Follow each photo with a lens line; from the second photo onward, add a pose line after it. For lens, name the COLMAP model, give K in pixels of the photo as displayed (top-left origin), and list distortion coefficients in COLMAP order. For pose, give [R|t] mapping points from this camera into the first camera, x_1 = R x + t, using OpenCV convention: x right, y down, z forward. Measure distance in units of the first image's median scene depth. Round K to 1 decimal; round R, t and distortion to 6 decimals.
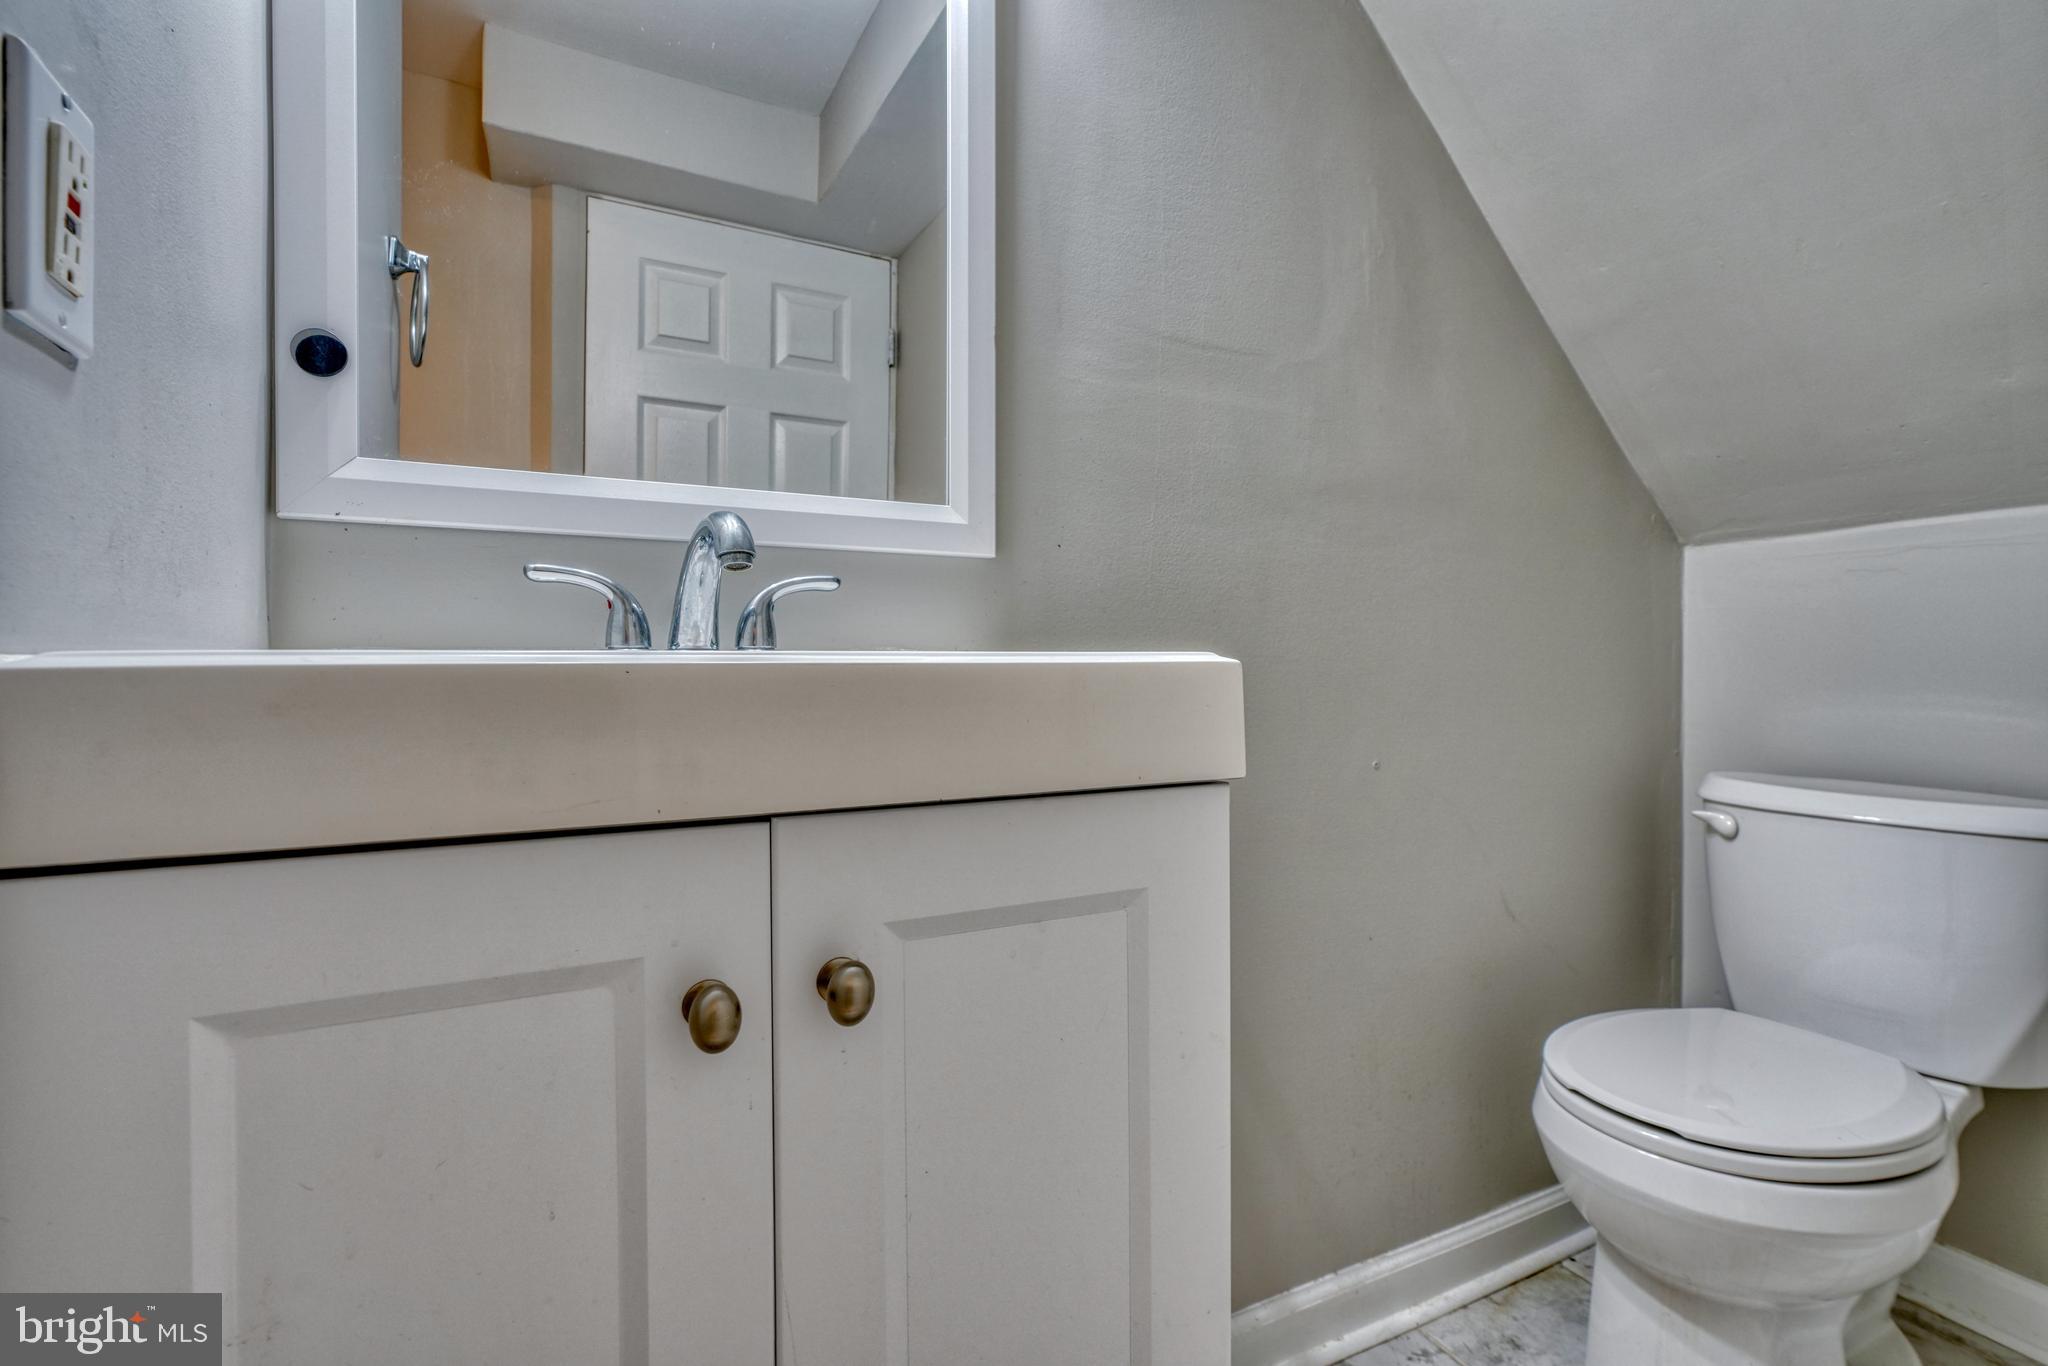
lens RADIAL K [[918.1, 0, 1002.8], [0, 918.1, 678.8], [0, 0, 1]] dist [-0.001962, 0.001066]
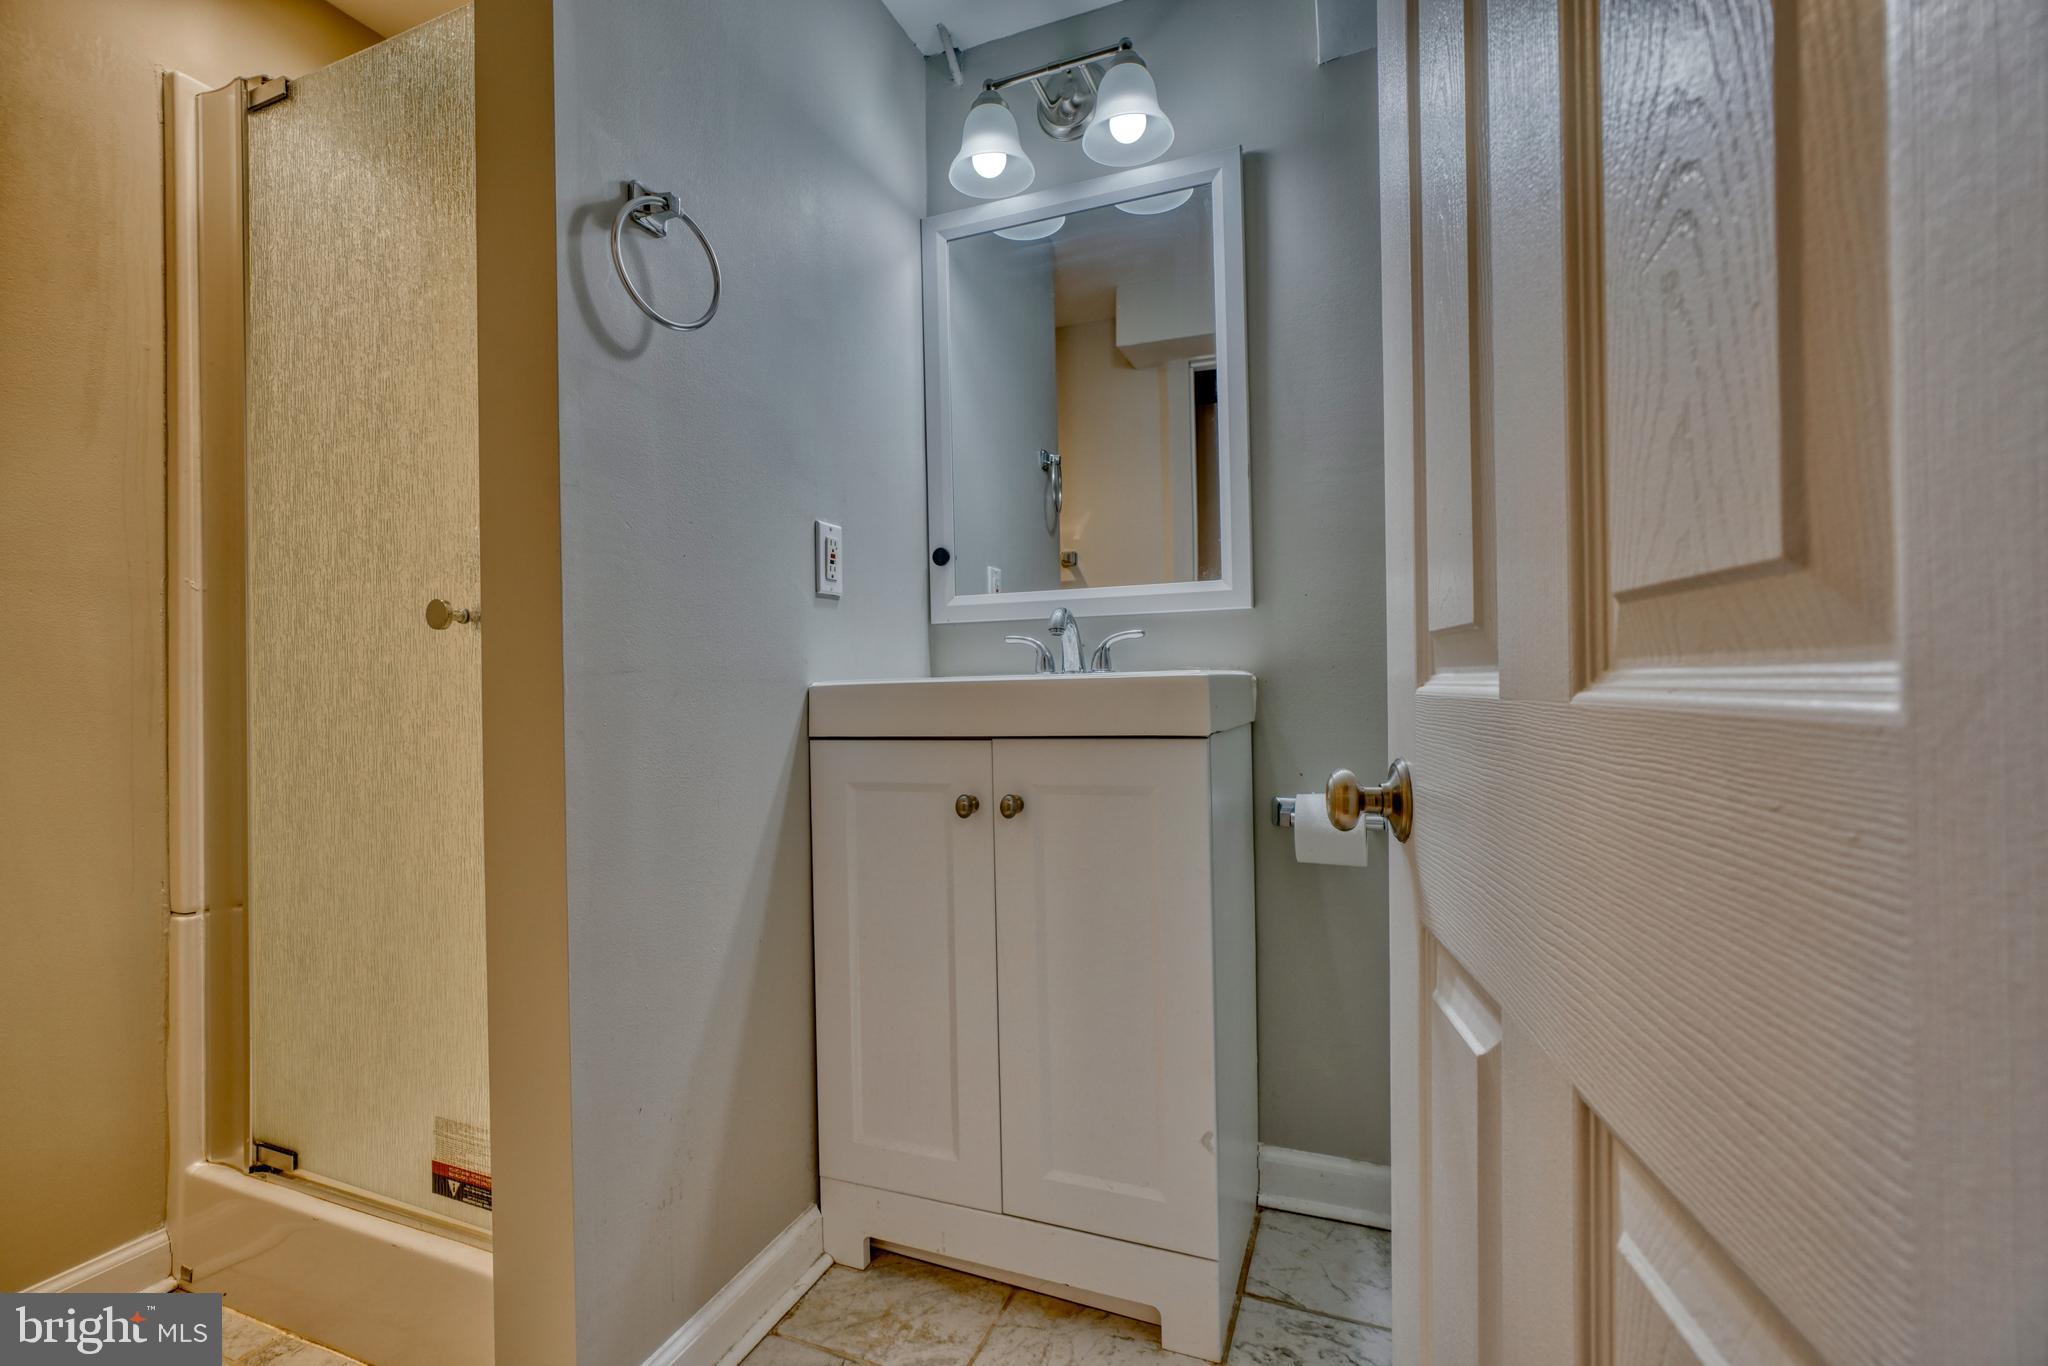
lens RADIAL K [[918.1, 0, 1002.8], [0, 918.1, 678.8], [0, 0, 1]] dist [-0.001962, 0.001066]
pose [[0.658439, -0.014812, -0.752488, 1.104187], [0.004078, 0.999862, -0.016113, 0.013953], [0.752623, 0.007541, 0.658409, -0.452439]]
